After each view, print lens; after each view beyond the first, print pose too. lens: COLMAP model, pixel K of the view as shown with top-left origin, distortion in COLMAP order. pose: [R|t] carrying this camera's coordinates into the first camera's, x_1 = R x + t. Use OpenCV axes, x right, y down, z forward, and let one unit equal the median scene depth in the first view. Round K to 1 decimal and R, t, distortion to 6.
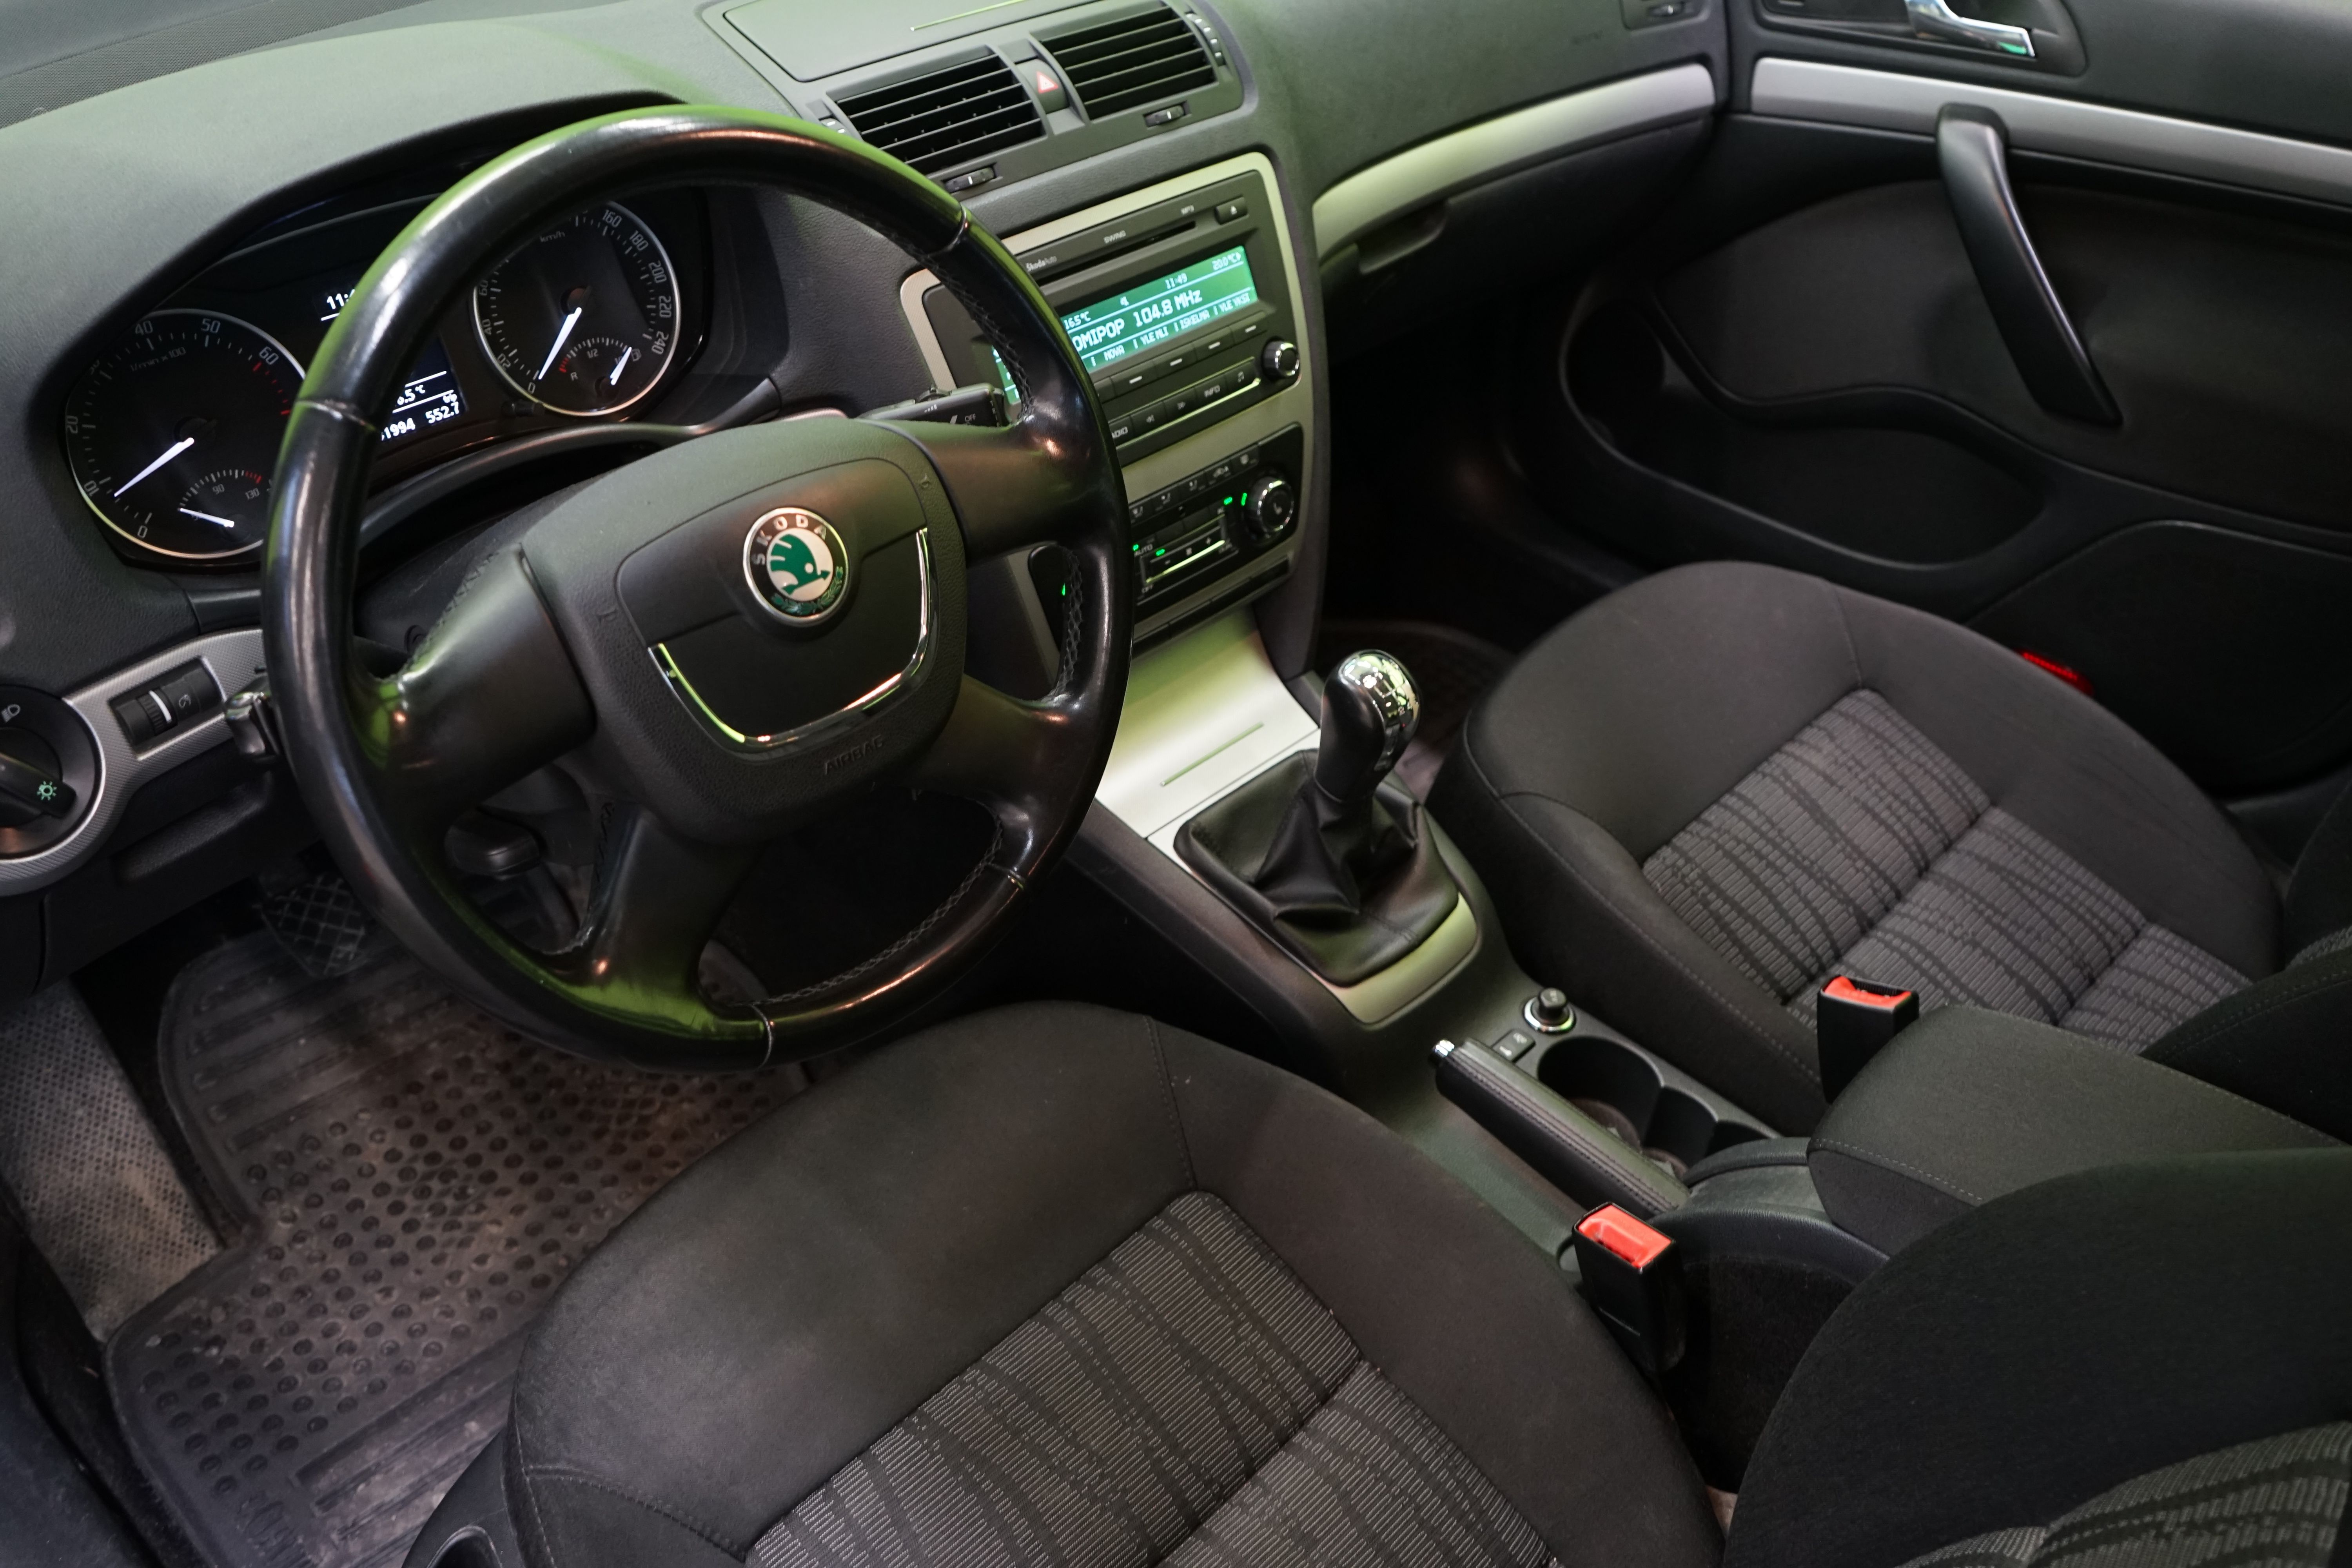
lens RADIAL K [[1980.8, 0, 1176.0], [0, 1980.8, 784.0], [0, 0, 1]] dist [0.000793, -0.000079]
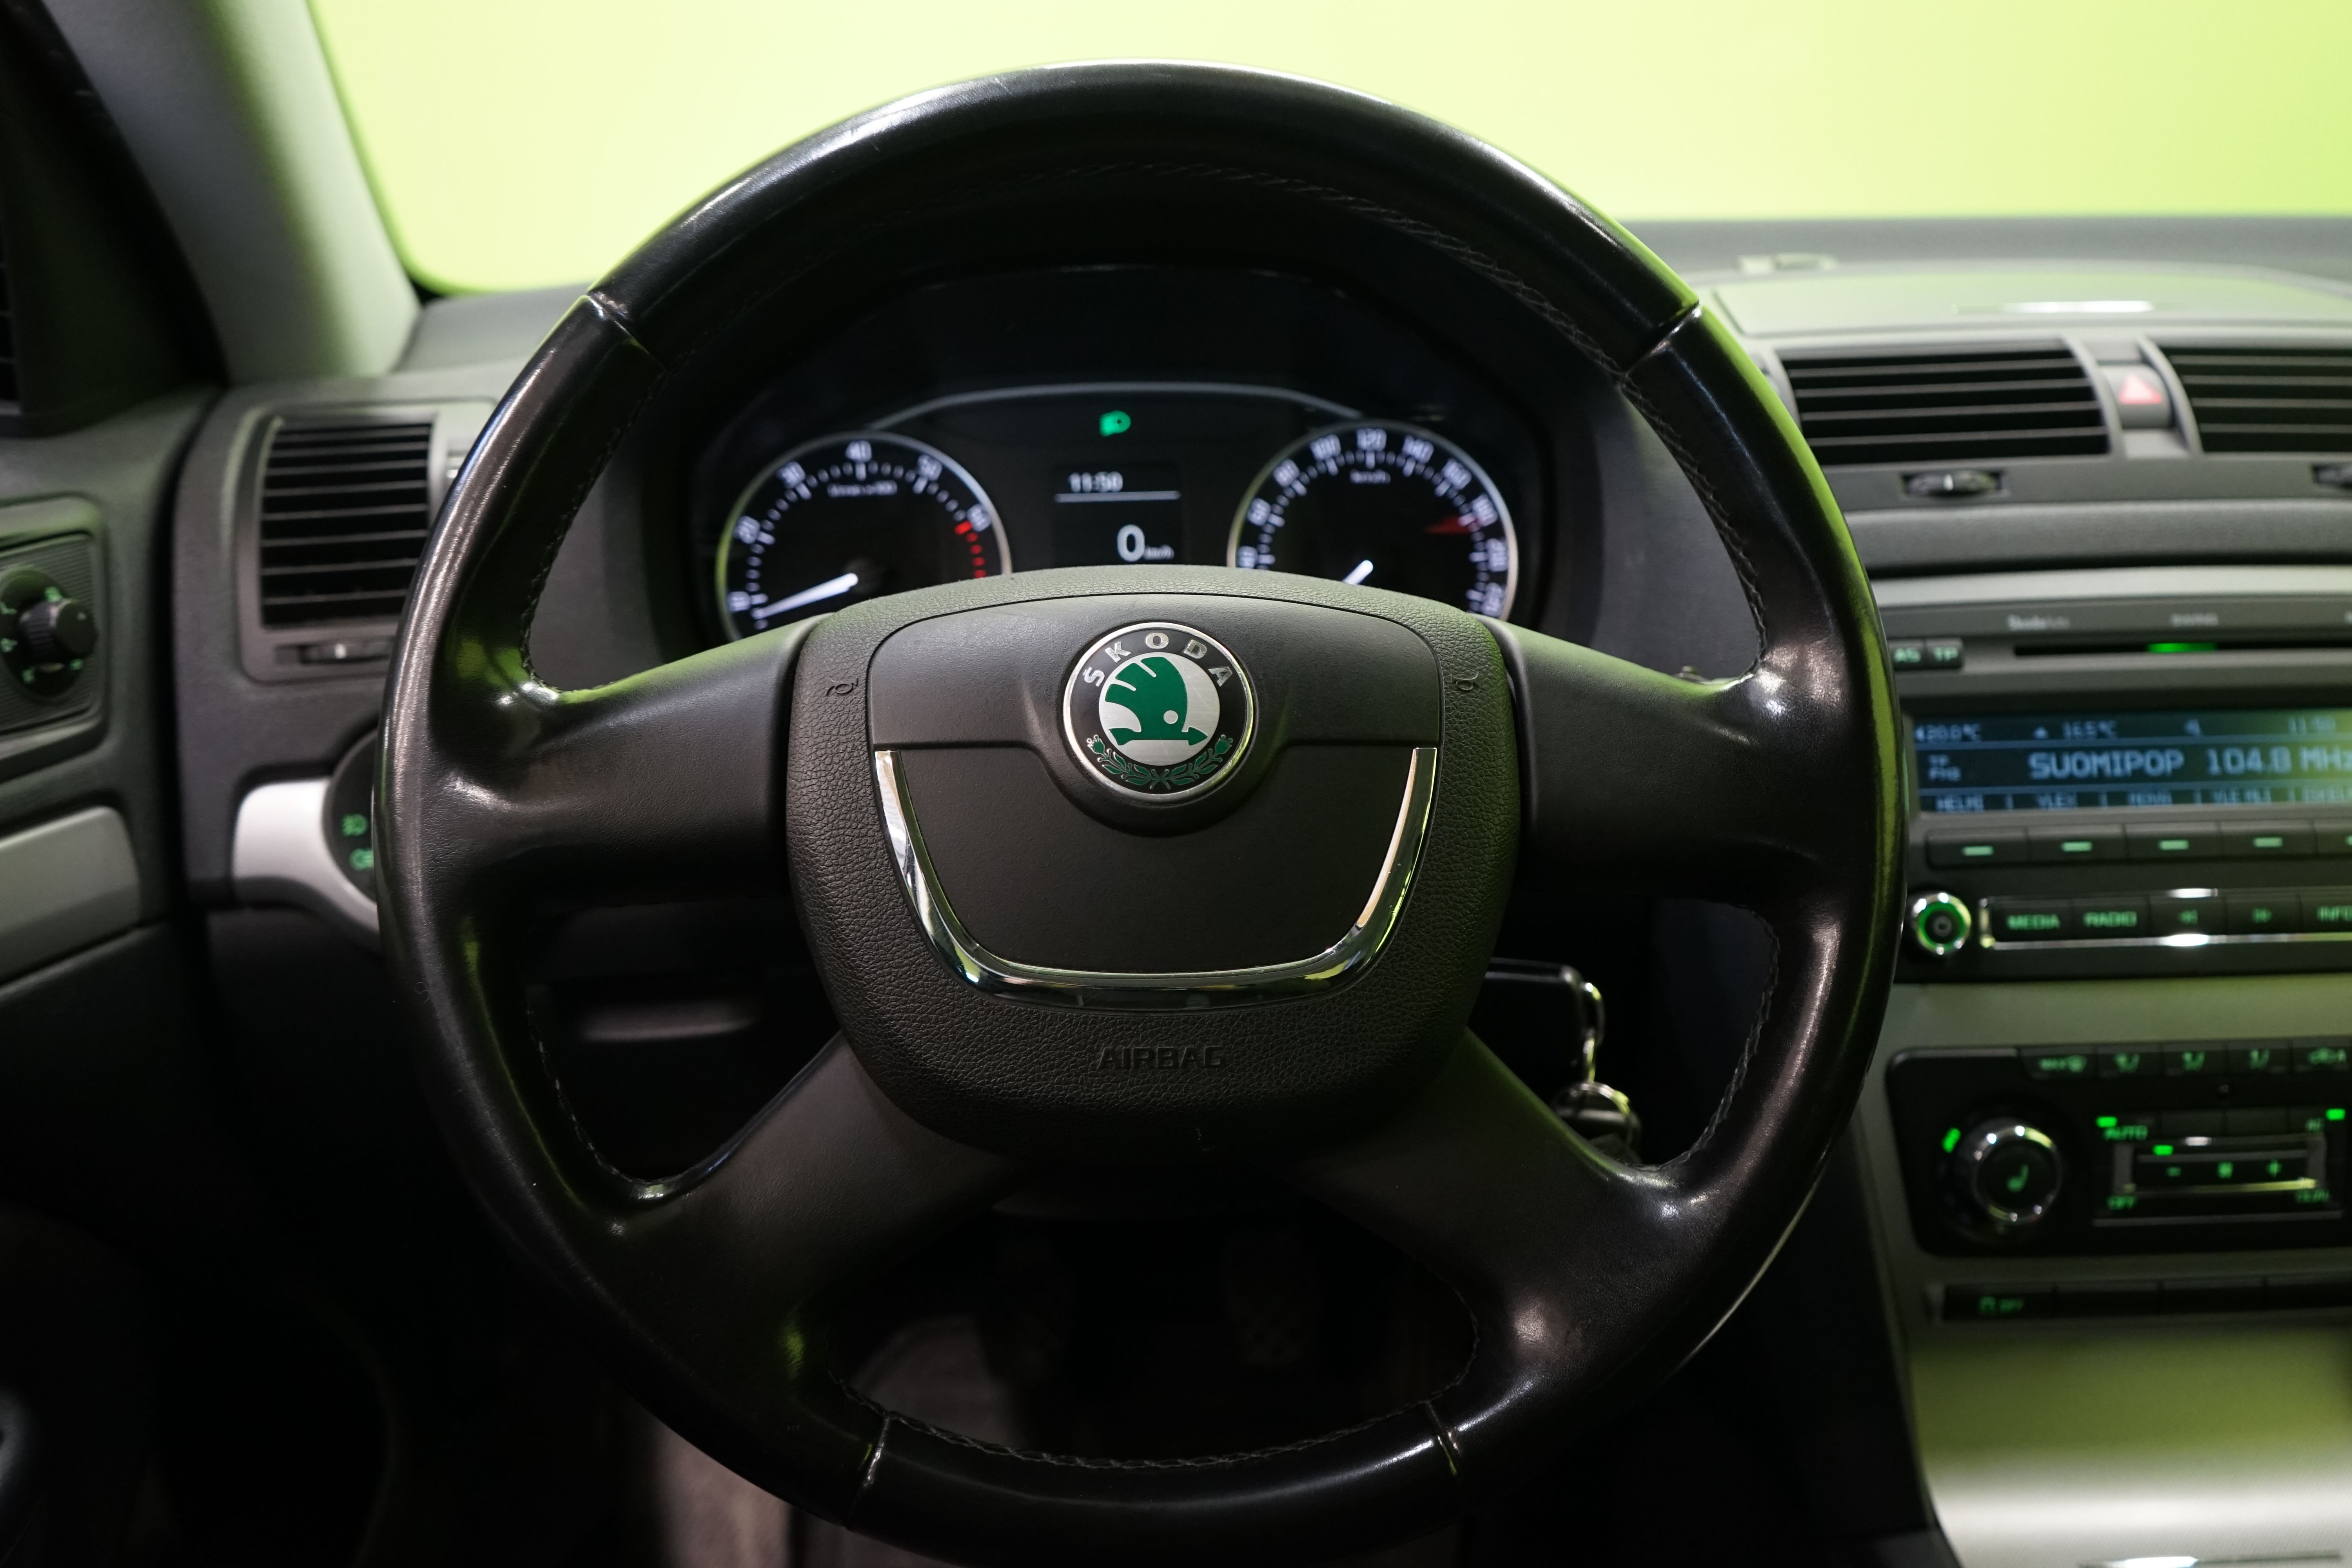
lens RADIAL K [[1980.8, 0, 1176.0], [0, 1980.8, 784.0], [0, 0, 1]] dist [0.000793, -0.000079]
pose [[0.734454, 0.171774, -0.656560, 0.150359], [-0.396213, 0.893978, -0.209331, 0.024239], [0.550992, 0.413881, 0.724644, 0.400580]]
